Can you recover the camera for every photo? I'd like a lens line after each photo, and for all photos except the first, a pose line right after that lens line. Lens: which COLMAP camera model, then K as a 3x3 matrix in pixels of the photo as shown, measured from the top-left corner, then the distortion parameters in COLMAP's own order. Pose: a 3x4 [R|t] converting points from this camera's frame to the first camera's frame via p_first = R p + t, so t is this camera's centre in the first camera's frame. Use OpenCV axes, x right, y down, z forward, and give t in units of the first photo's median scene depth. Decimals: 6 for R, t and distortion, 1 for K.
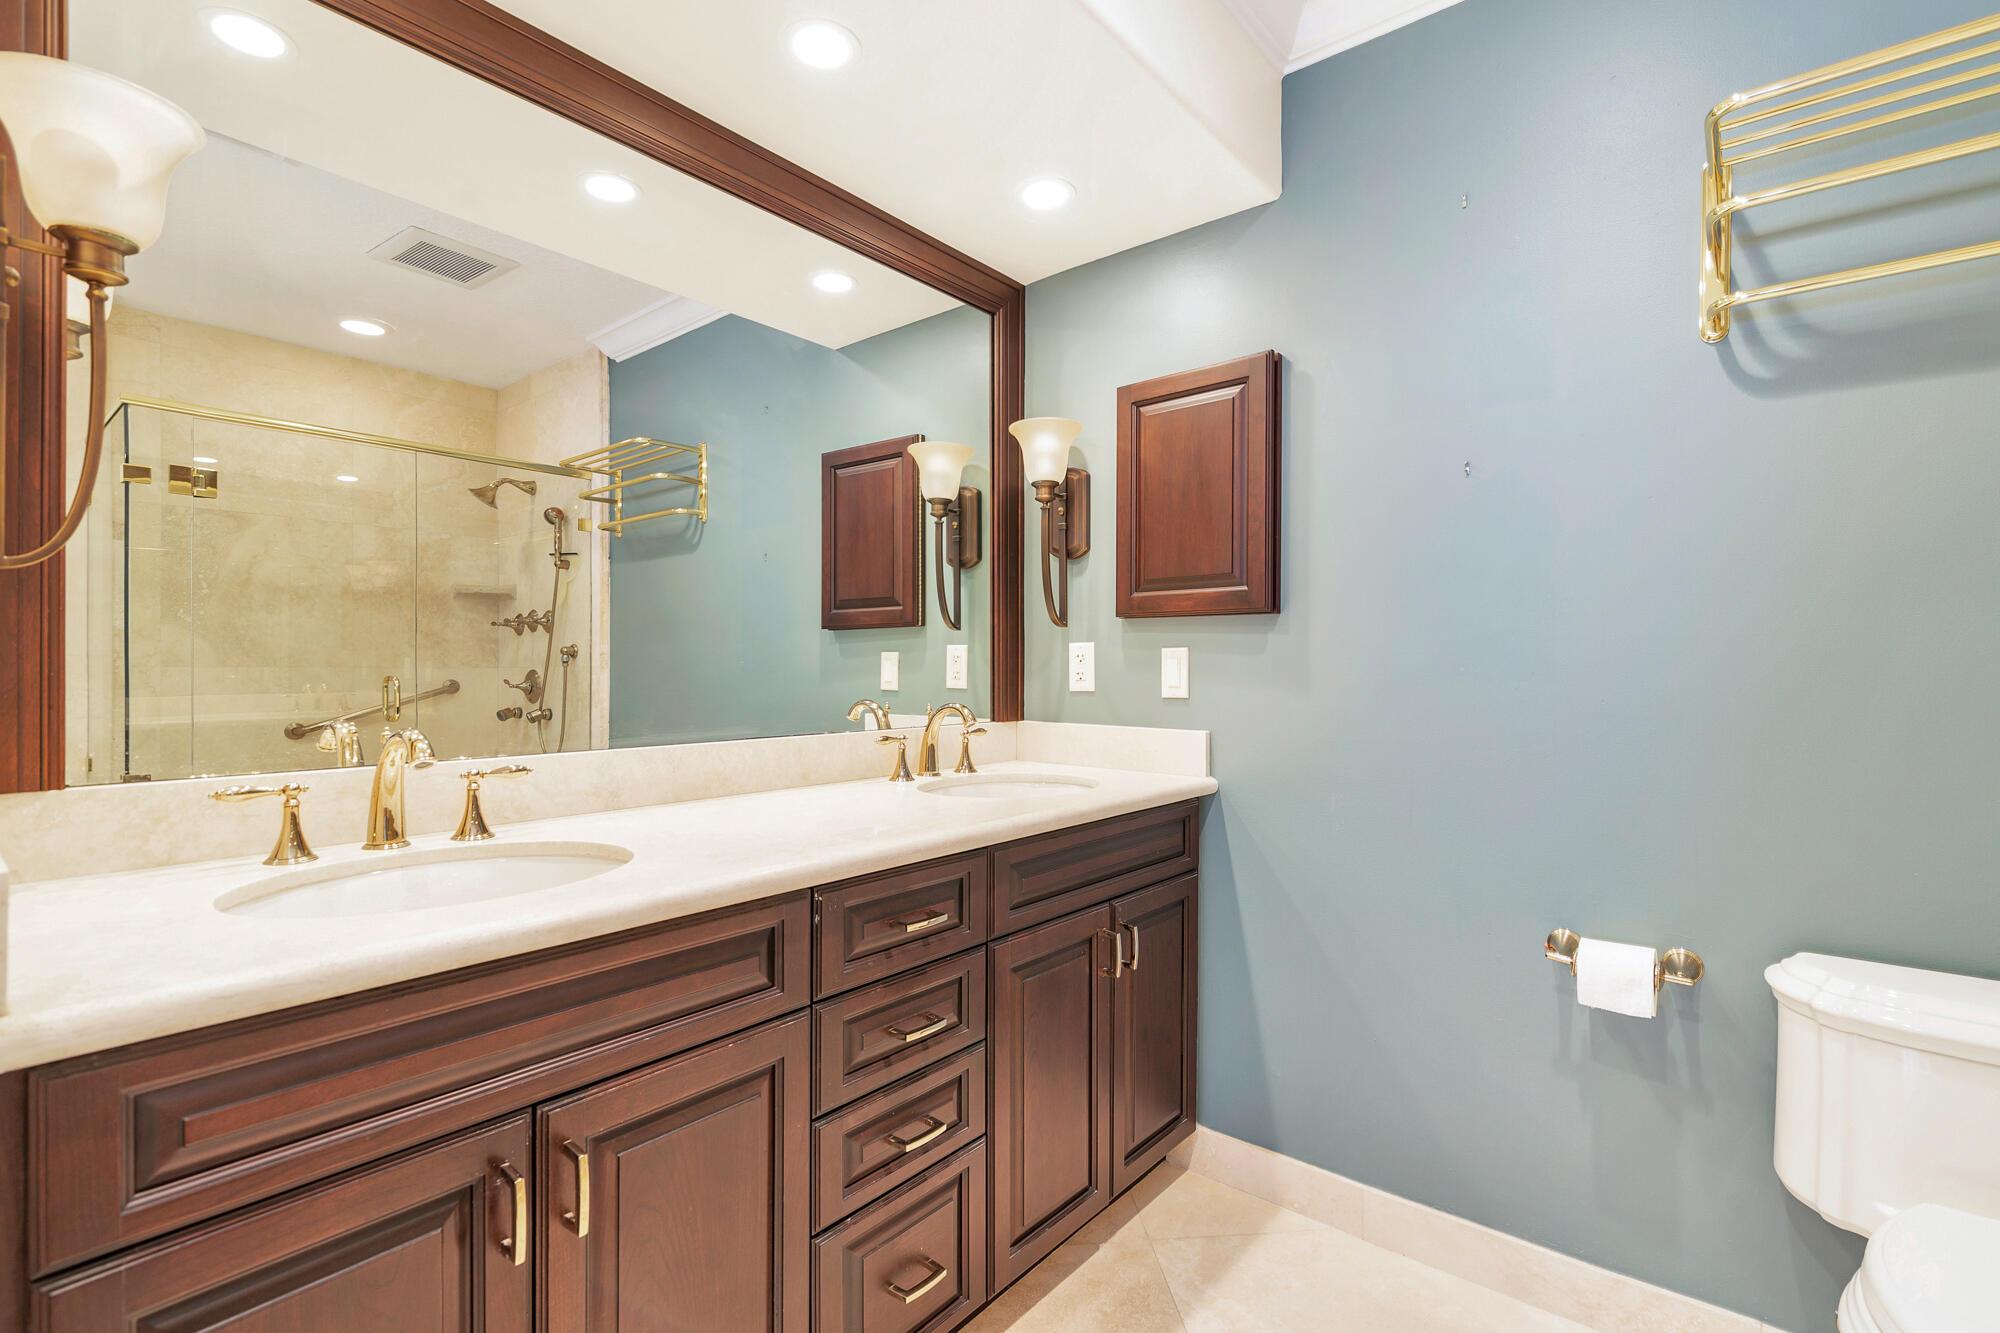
lens RADIAL K [[921.5, 0, 995.6], [0, 921.5, 675.6], [0, 0, 1]] dist [0.000347, -0.001230]
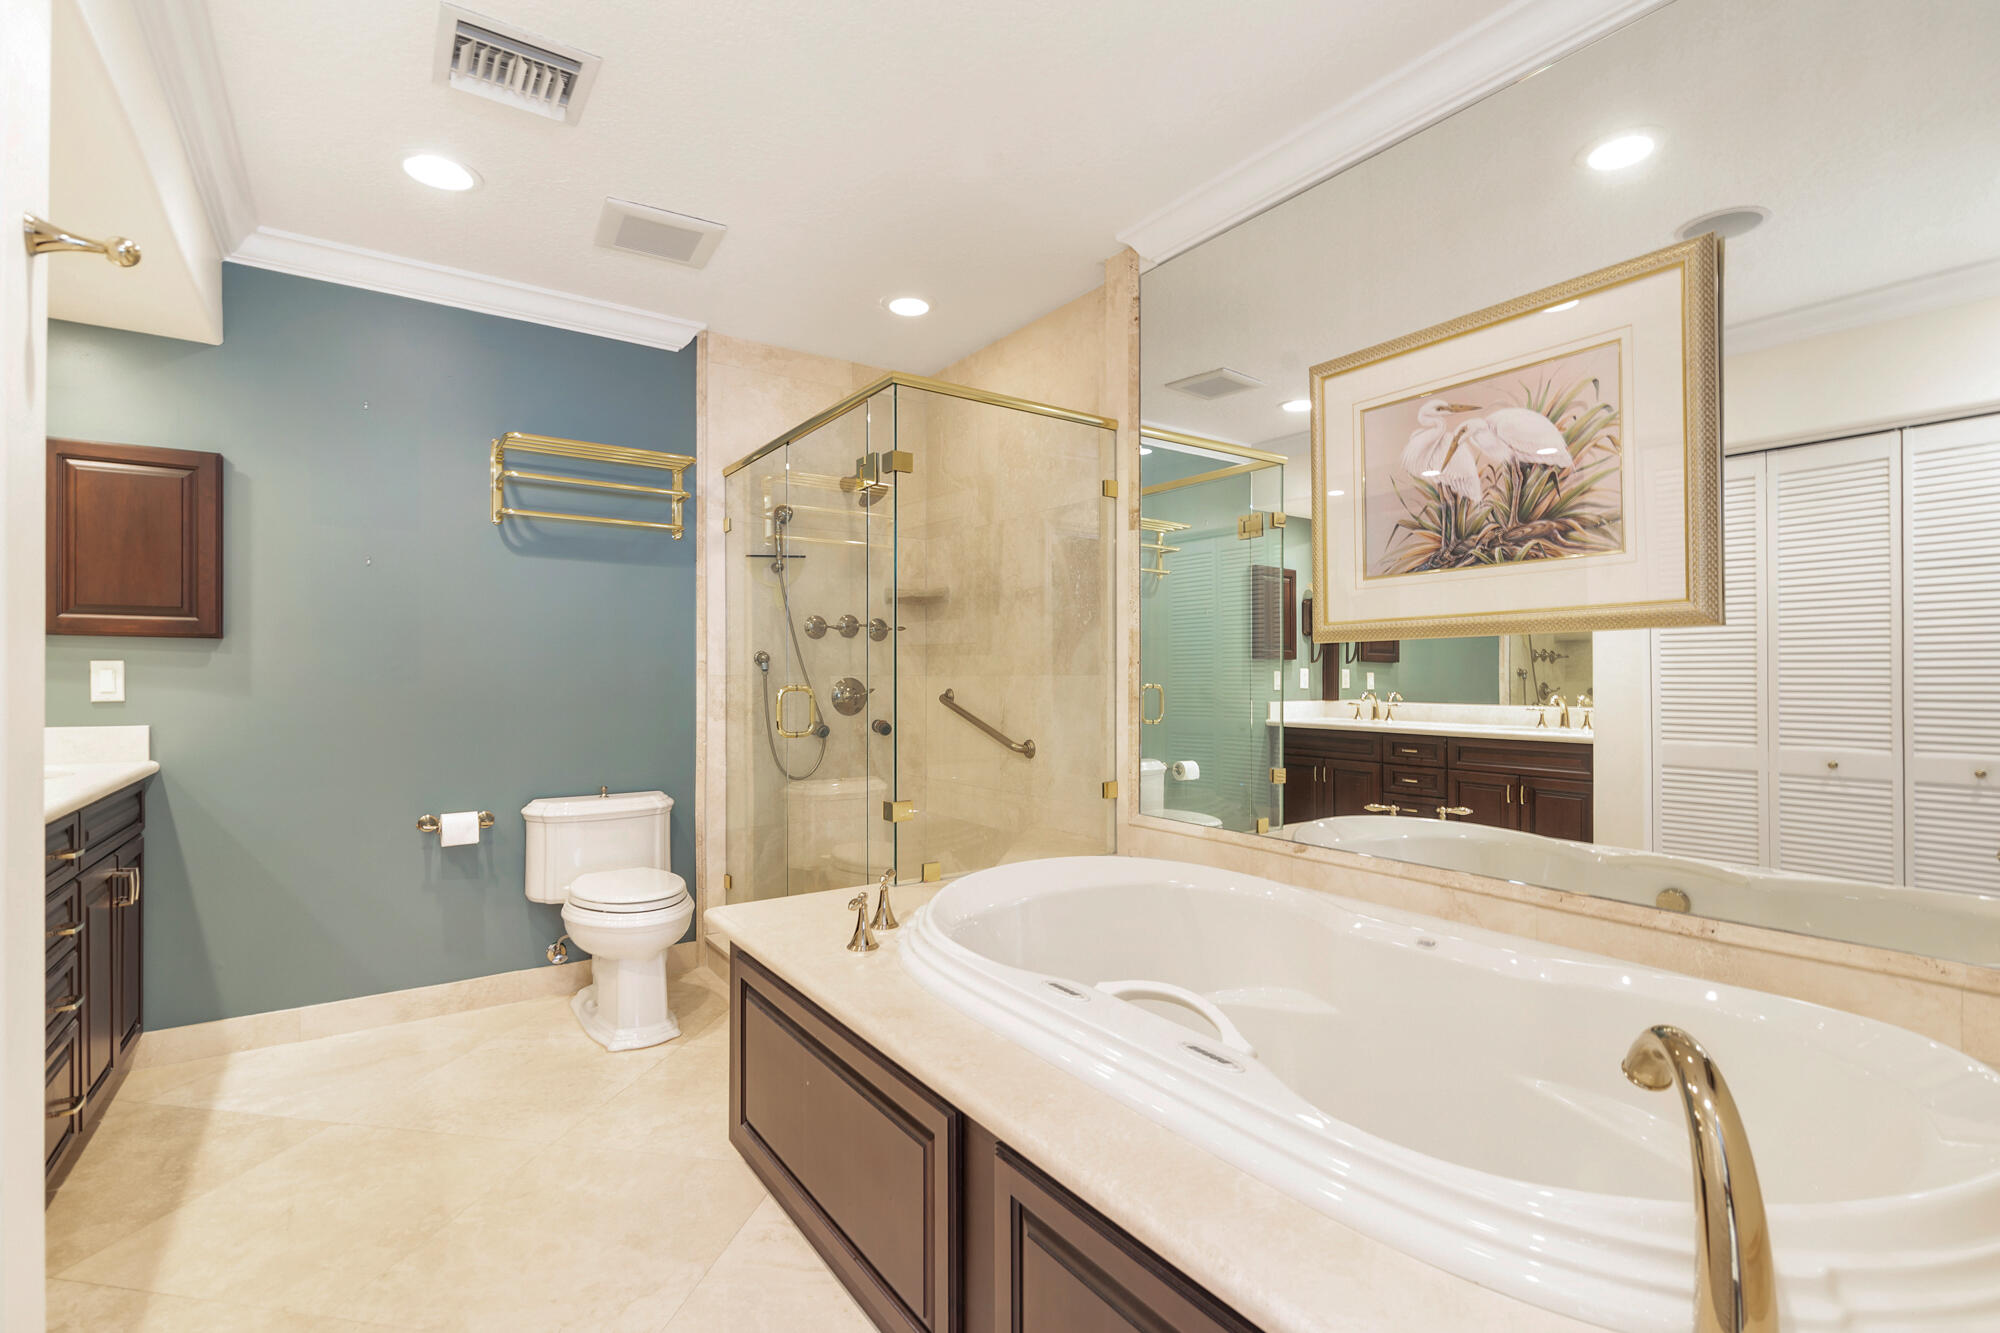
lens RADIAL K [[921.5, 0, 998.9], [0, 921.5, 672.1], [0, 0, 1]] dist [0.000347, -0.001230]
pose [[0.287590, -0.000897, 0.957753, -0.752974], [0.006560, 0.999978, -0.001034, -0.007314], [-0.957731, 0.006580, 0.287590, -0.587983]]
